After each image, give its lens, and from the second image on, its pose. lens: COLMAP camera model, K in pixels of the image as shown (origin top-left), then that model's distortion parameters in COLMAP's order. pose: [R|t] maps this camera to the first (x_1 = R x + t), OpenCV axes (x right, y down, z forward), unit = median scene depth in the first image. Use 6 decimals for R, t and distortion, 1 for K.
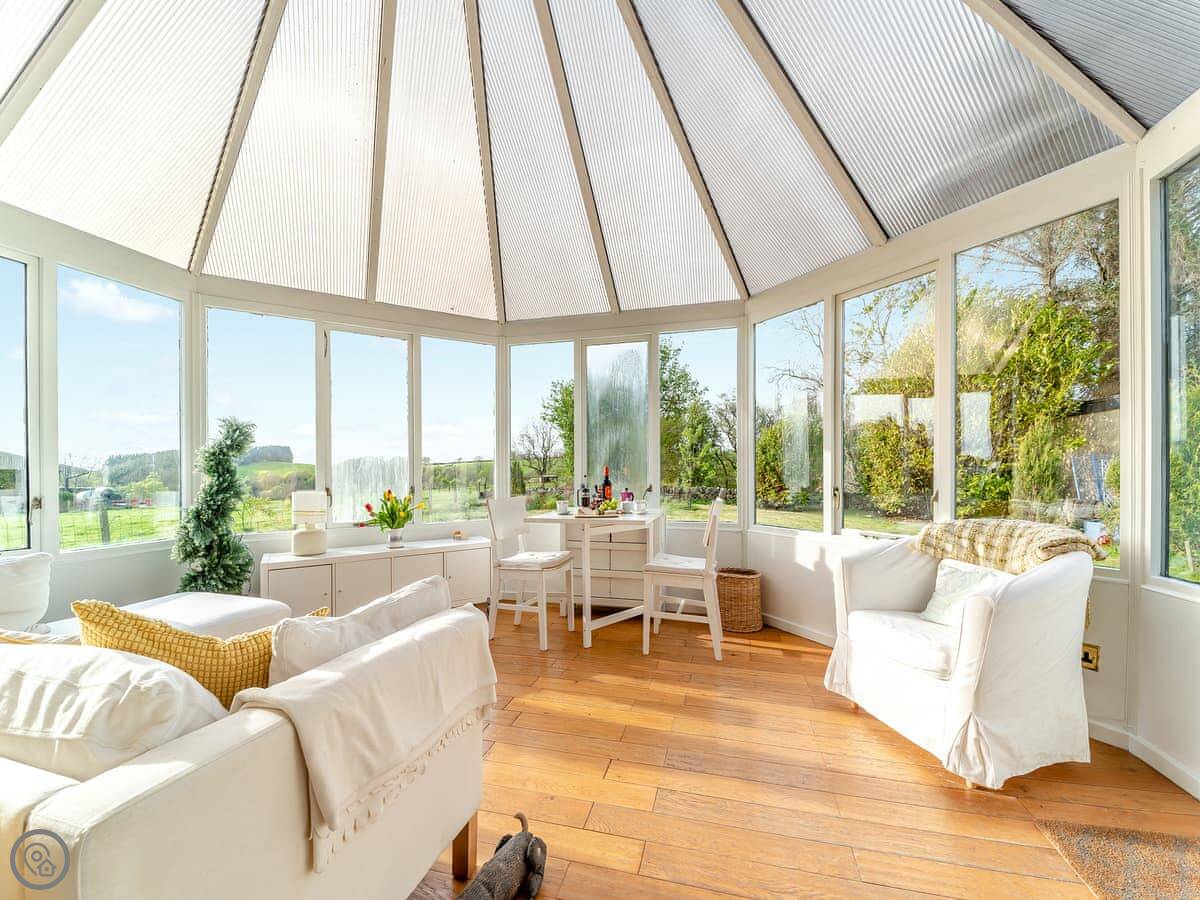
lens RADIAL K [[459.9, 0, 599.0], [0, 459.9, 467.4], [0, 0, 1]] dist [0.016283, -0.011069]
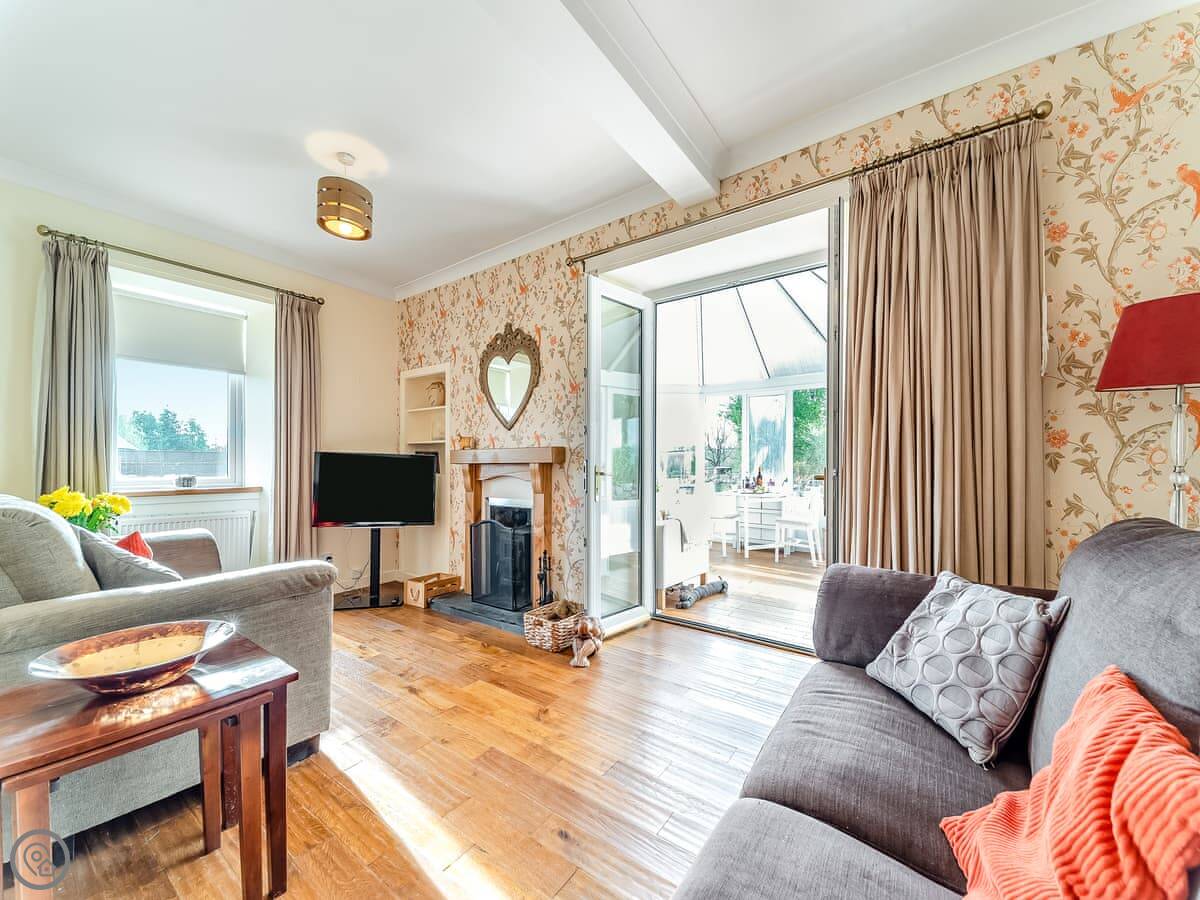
lens RADIAL K [[459.9, 0, 599.0], [0, 459.9, 467.4], [0, 0, 1]] dist [0.016283, -0.011069]
pose [[0.932266, 0.011405, -0.361594, 0.081982], [-0.003410, 0.999736, 0.022741, -0.041296], [0.361758, -0.019967, 0.932058, -0.935456]]
